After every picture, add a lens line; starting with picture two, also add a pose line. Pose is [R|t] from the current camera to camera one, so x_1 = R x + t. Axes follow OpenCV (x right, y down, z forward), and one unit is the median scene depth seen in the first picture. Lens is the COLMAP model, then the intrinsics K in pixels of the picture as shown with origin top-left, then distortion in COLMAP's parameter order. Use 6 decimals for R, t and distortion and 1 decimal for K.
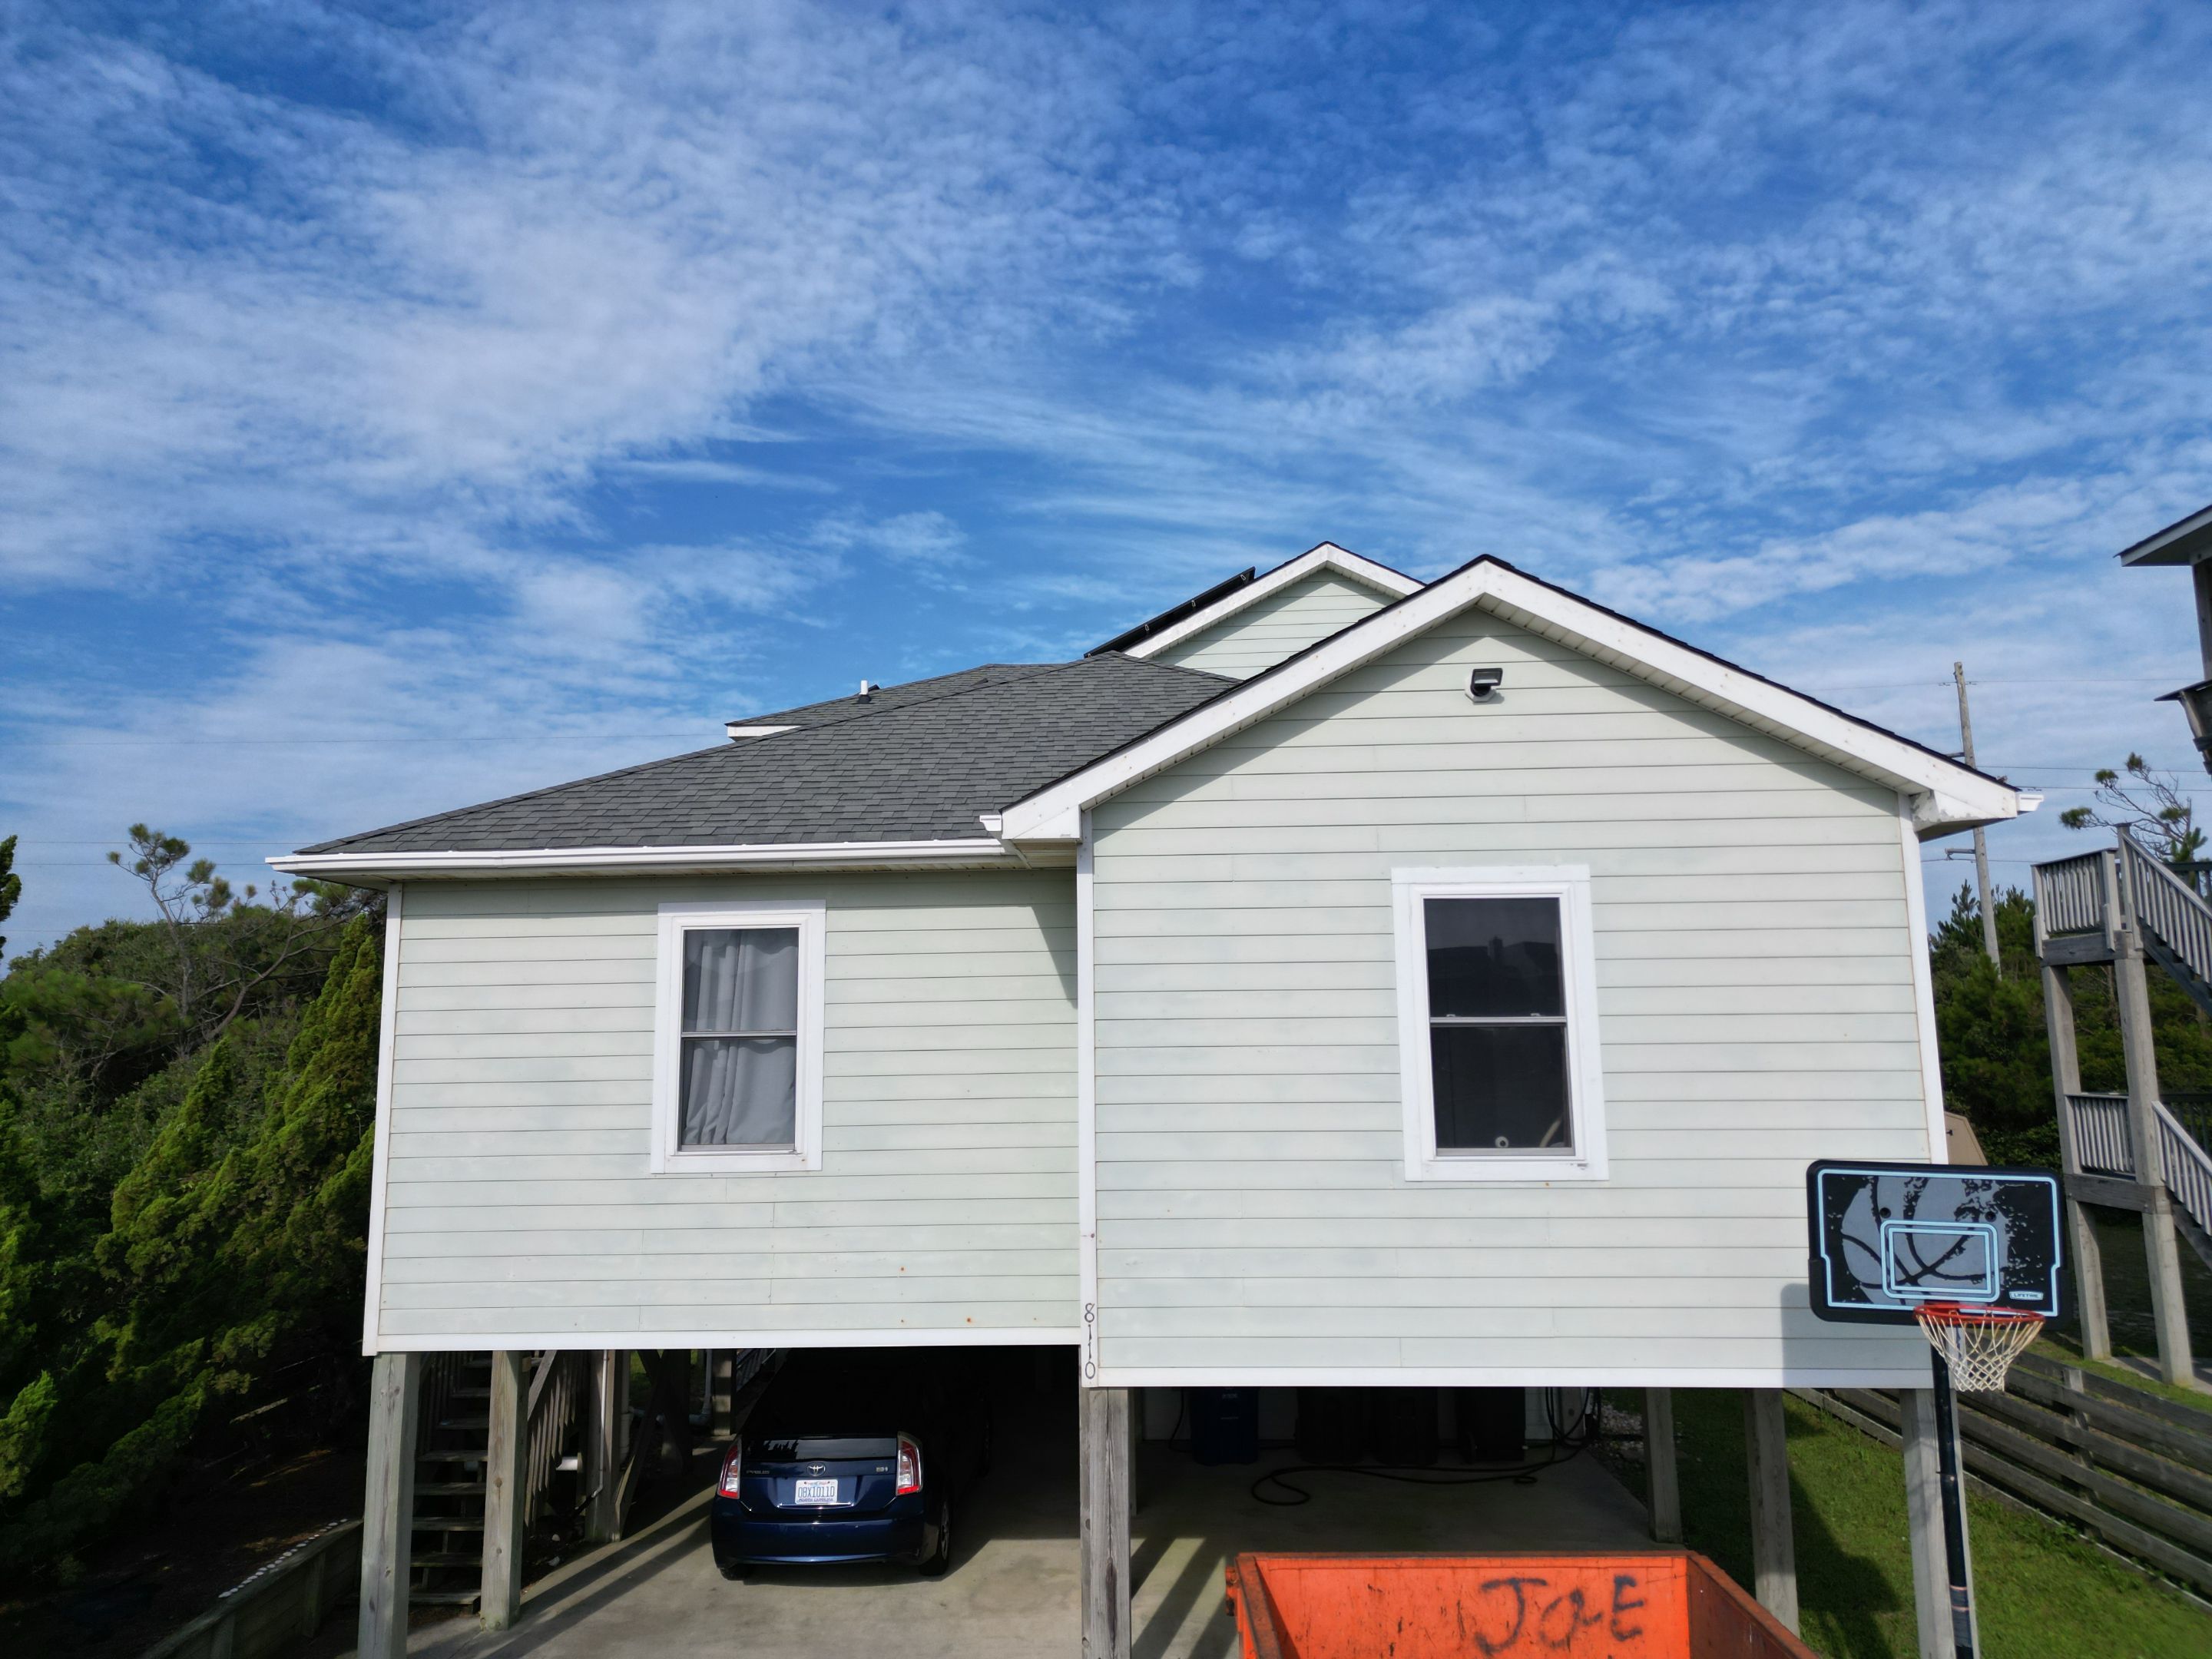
lens RADIAL K [[1535.2, 0, 1105.8], [0, 1535.2, 879.4], [0, 0, 1]] dist [0.158314, -0.099177]
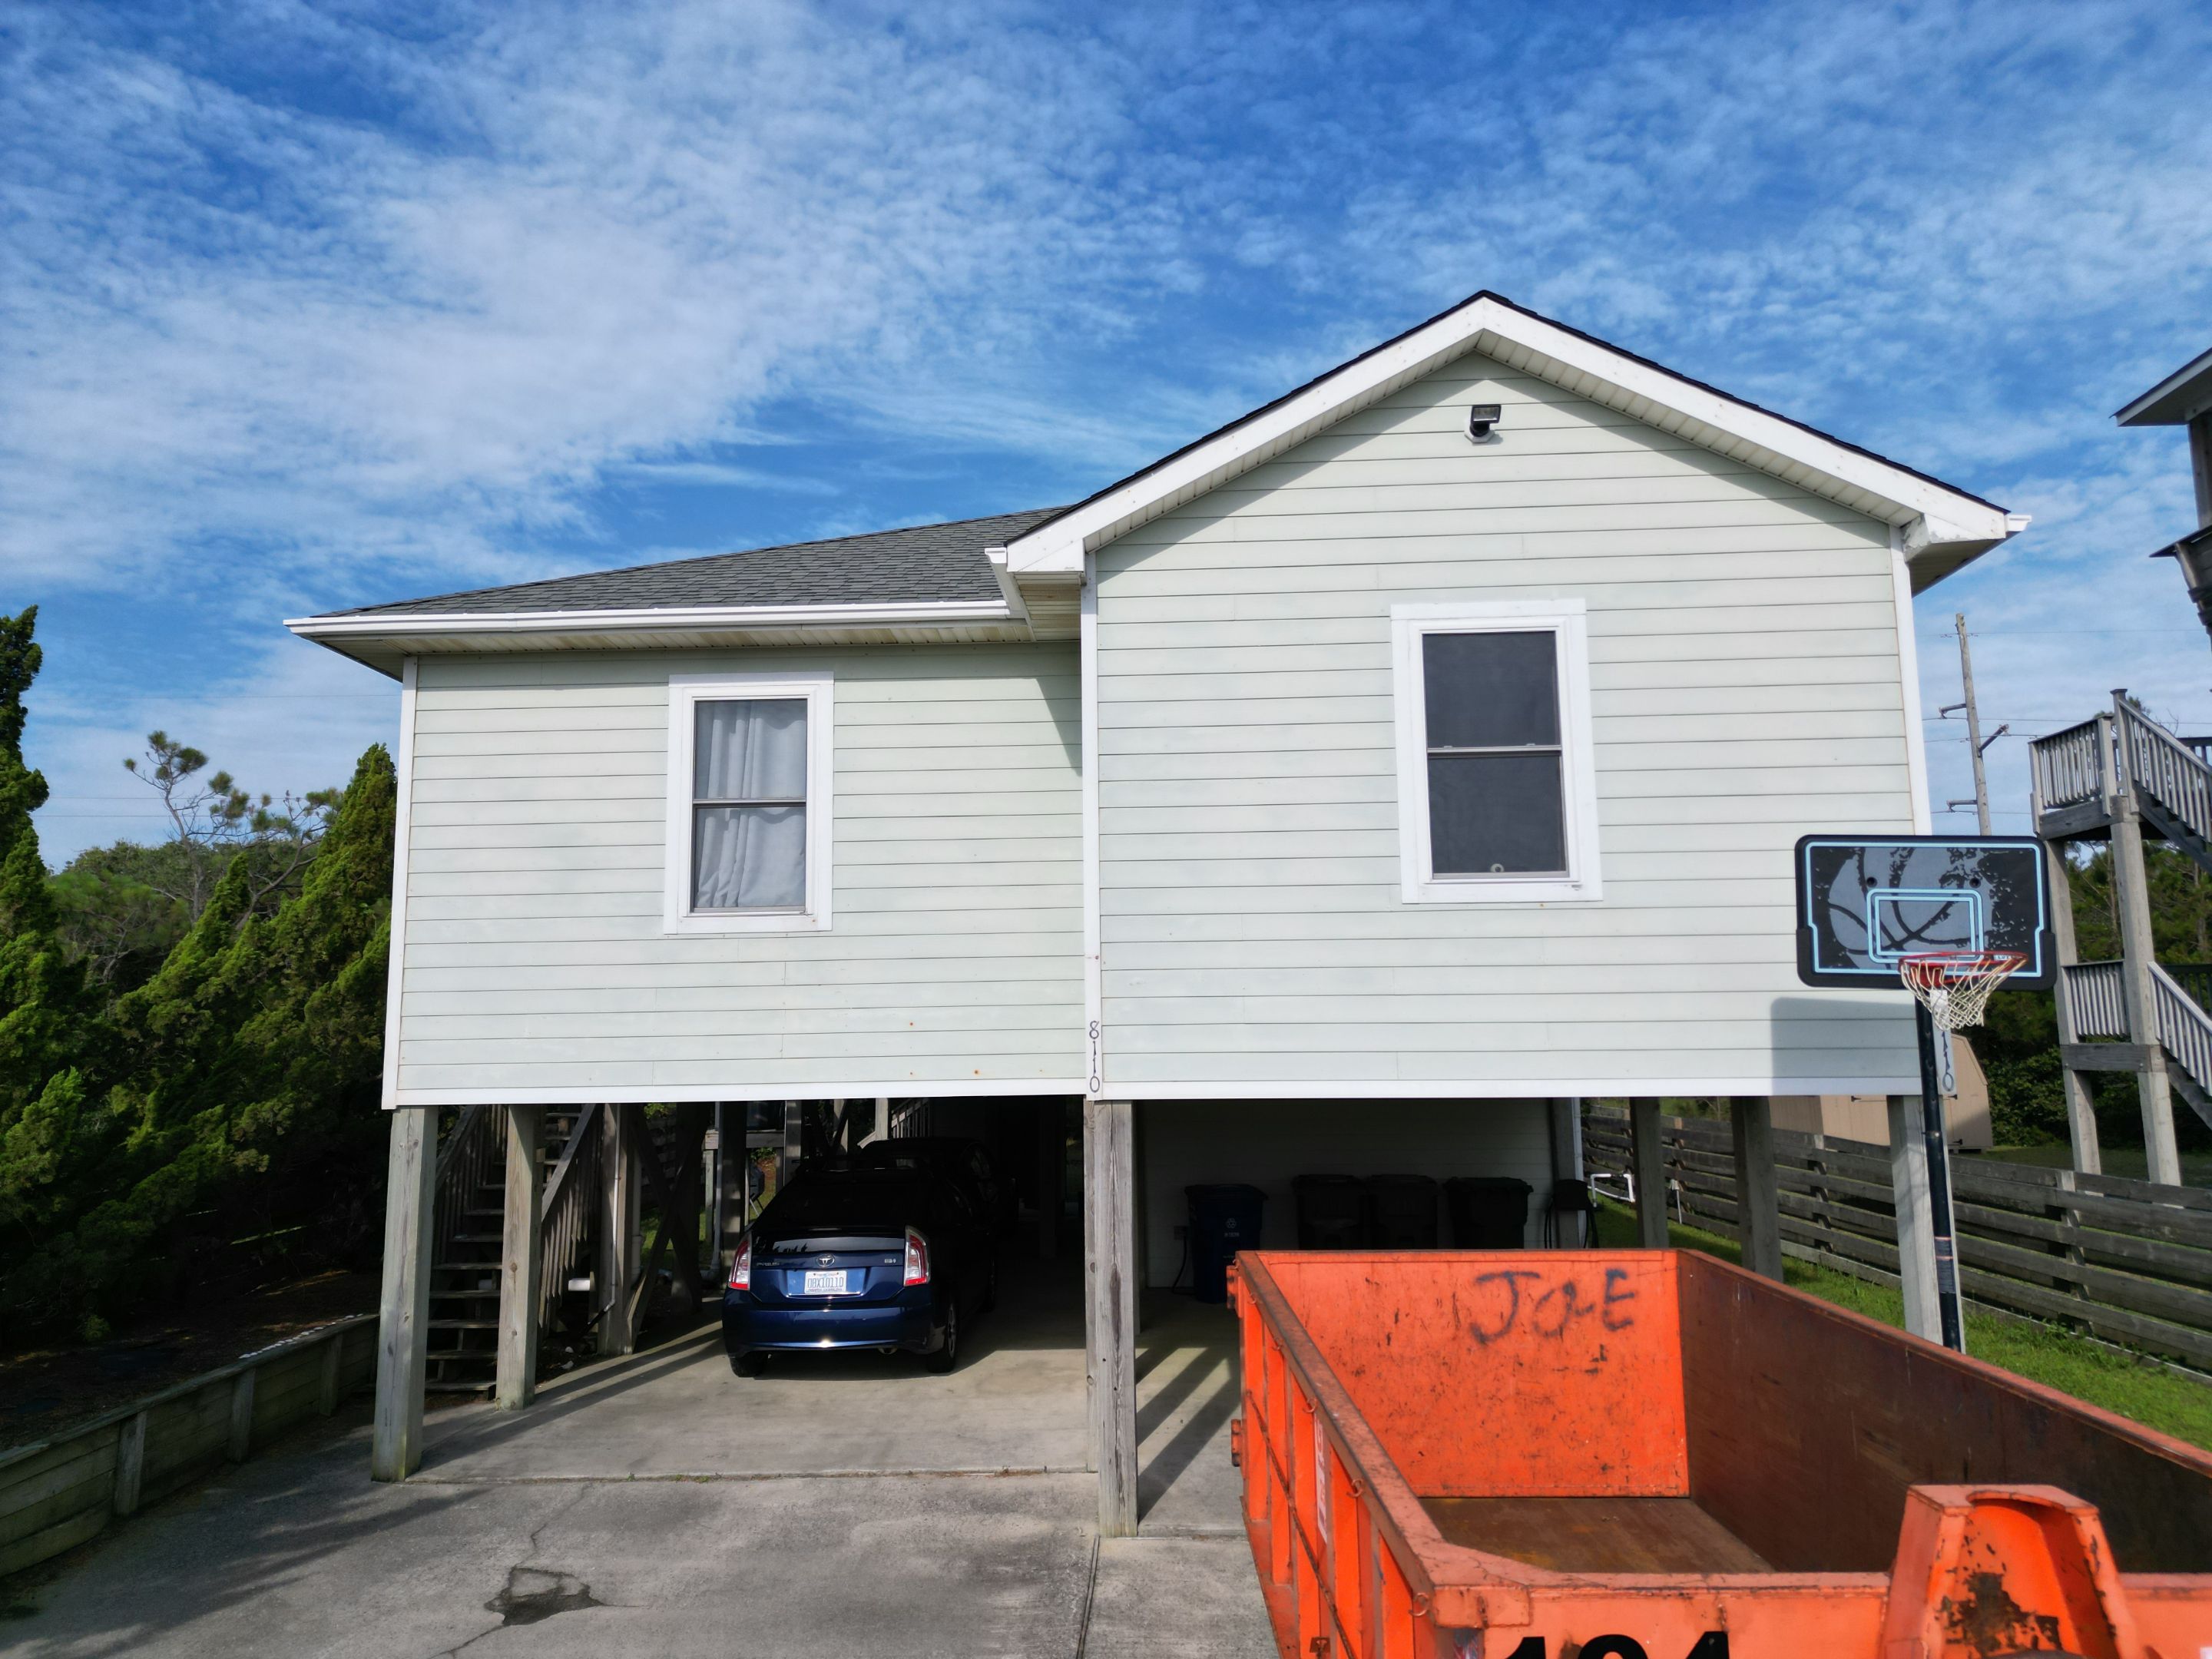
lens RADIAL K [[1535.2, 0, 1105.8], [0, 1535.2, 879.4], [0, 0, 1]] dist [0.158314, -0.099177]
pose [[0.999997, -0.001807, -0.001855, -0.000531], [0.001770, 0.999797, -0.020054, 0.166246], [0.001891, 0.020050, 0.999797, -0.013672]]
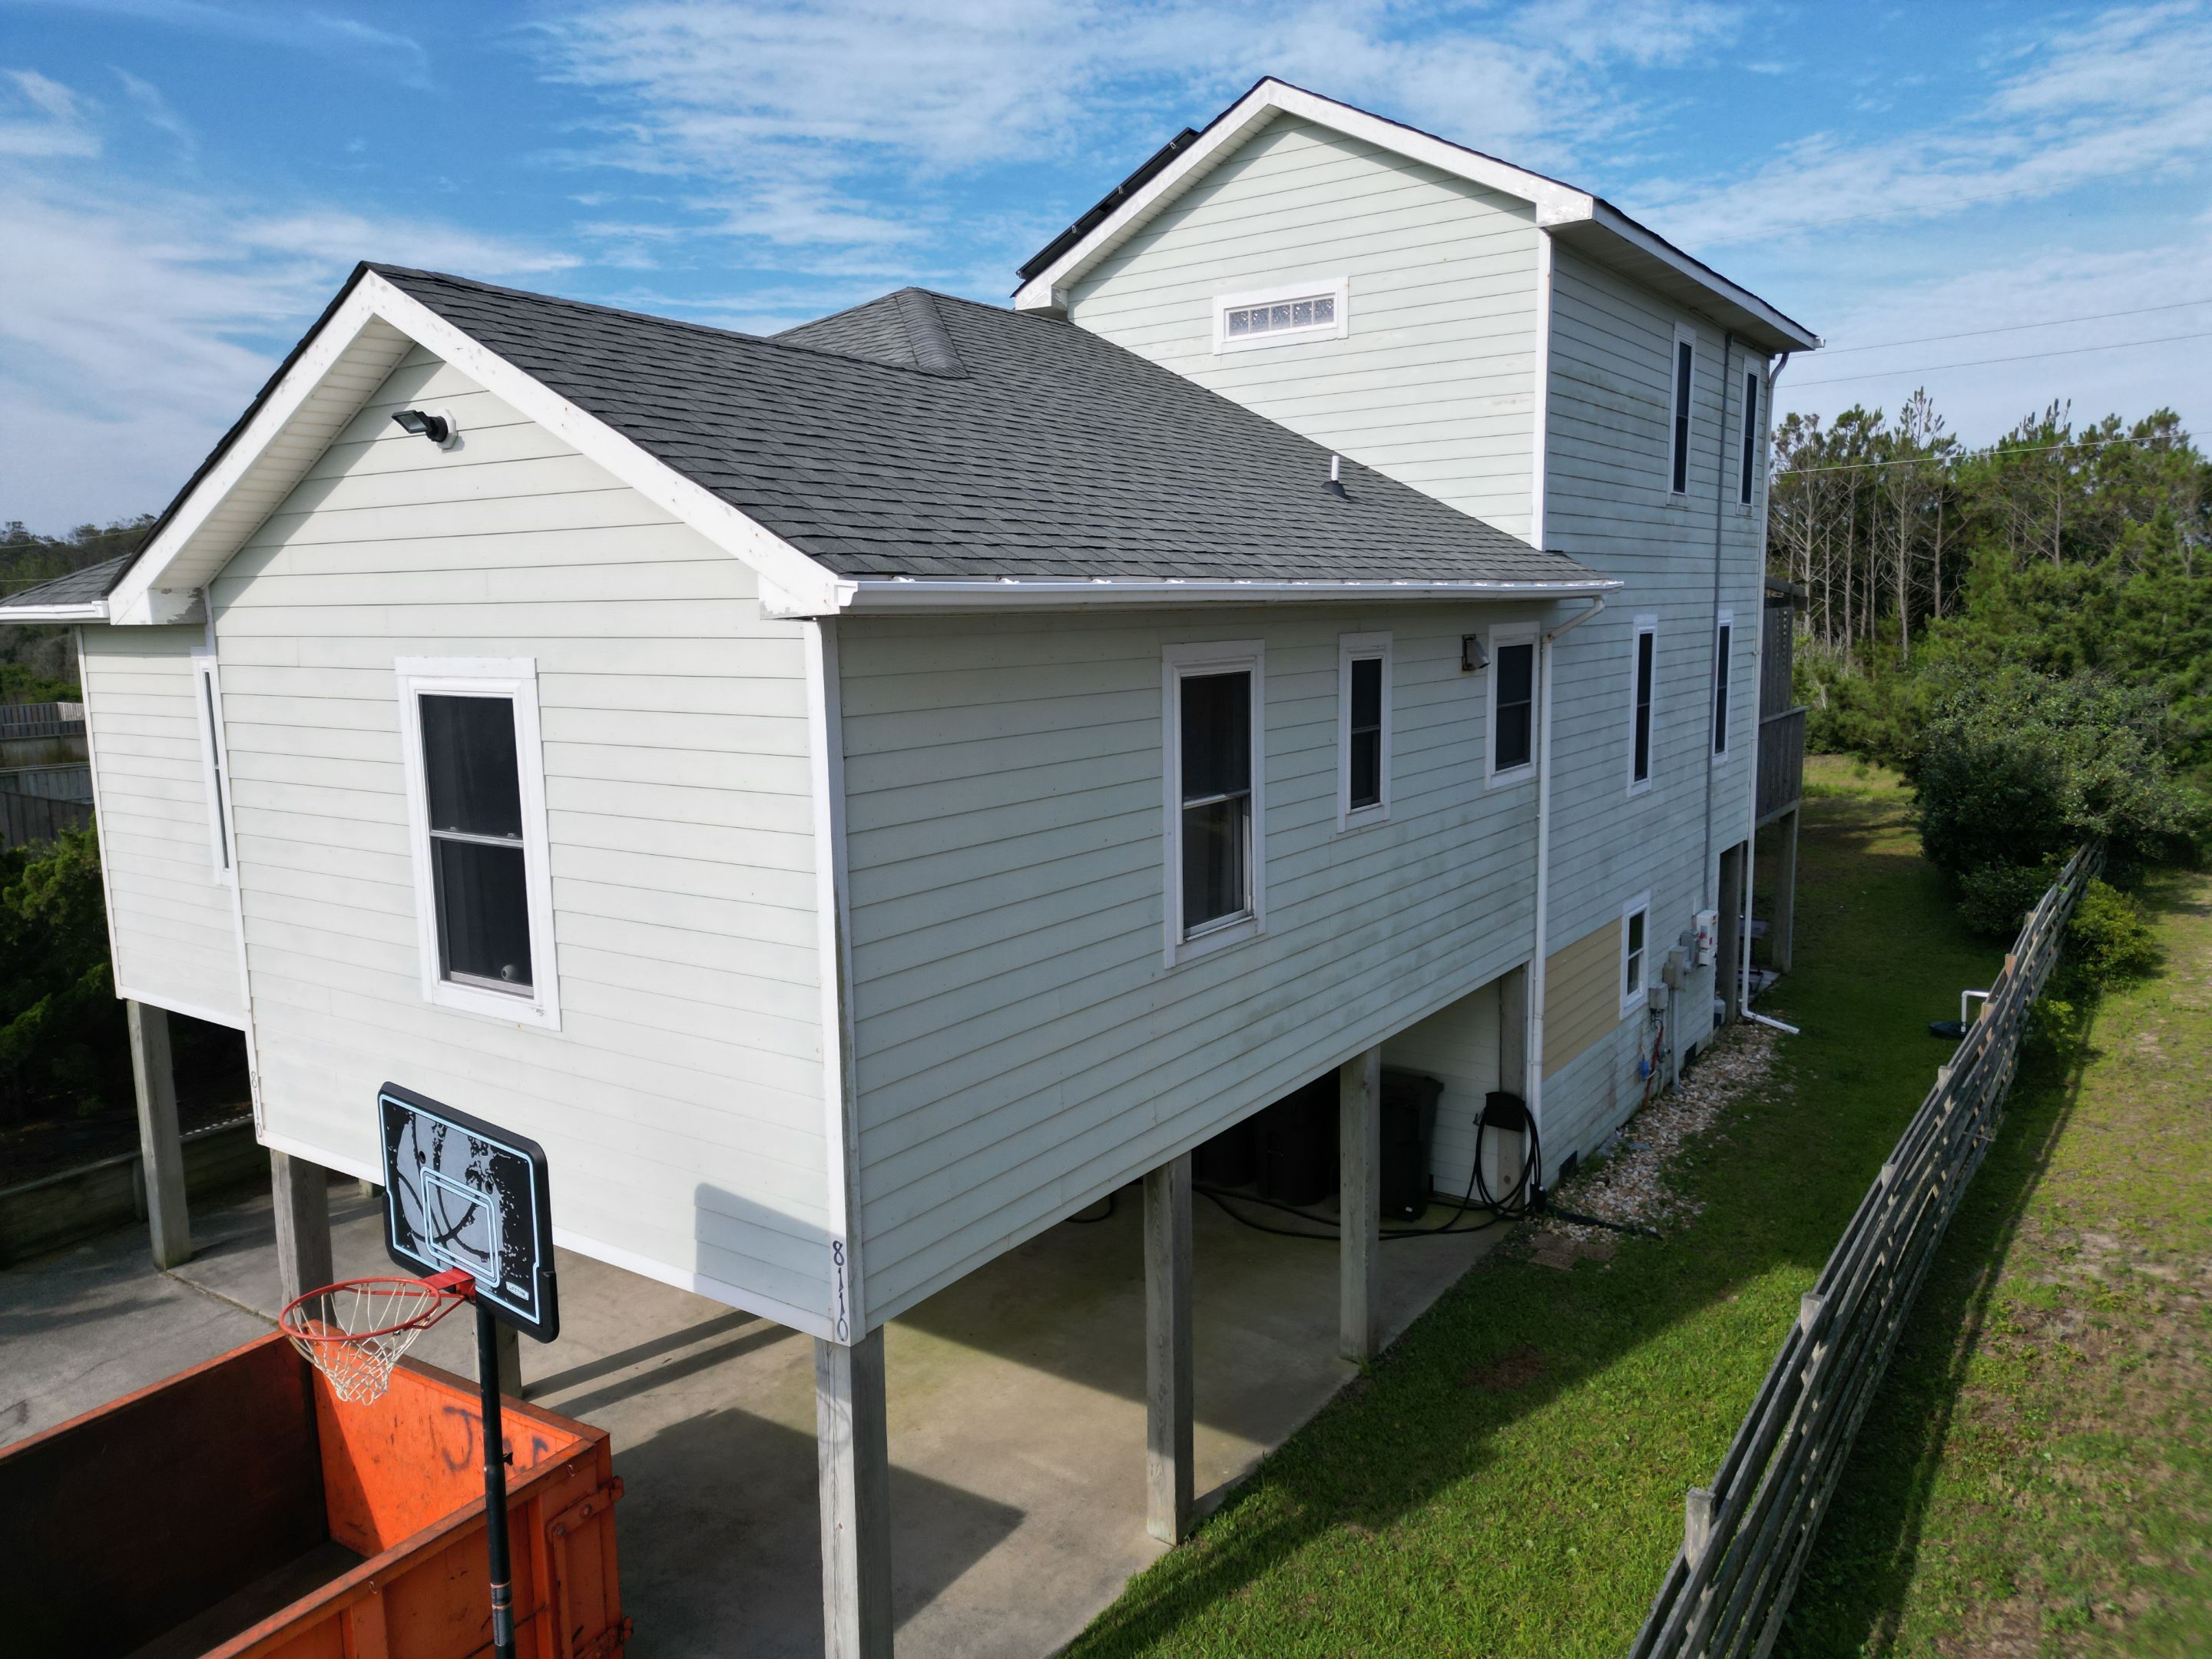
lens RADIAL K [[1538.4, 0, 1113.4], [0, 1538.4, 834.6], [0, 0, 1]] dist [0.059954, -0.042889]
pose [[0.808510, 0.090639, -0.581460, 0.881981], [0.063980, 0.968672, 0.239961, -0.081082], [0.584994, -0.231213, 0.777382, 0.464739]]
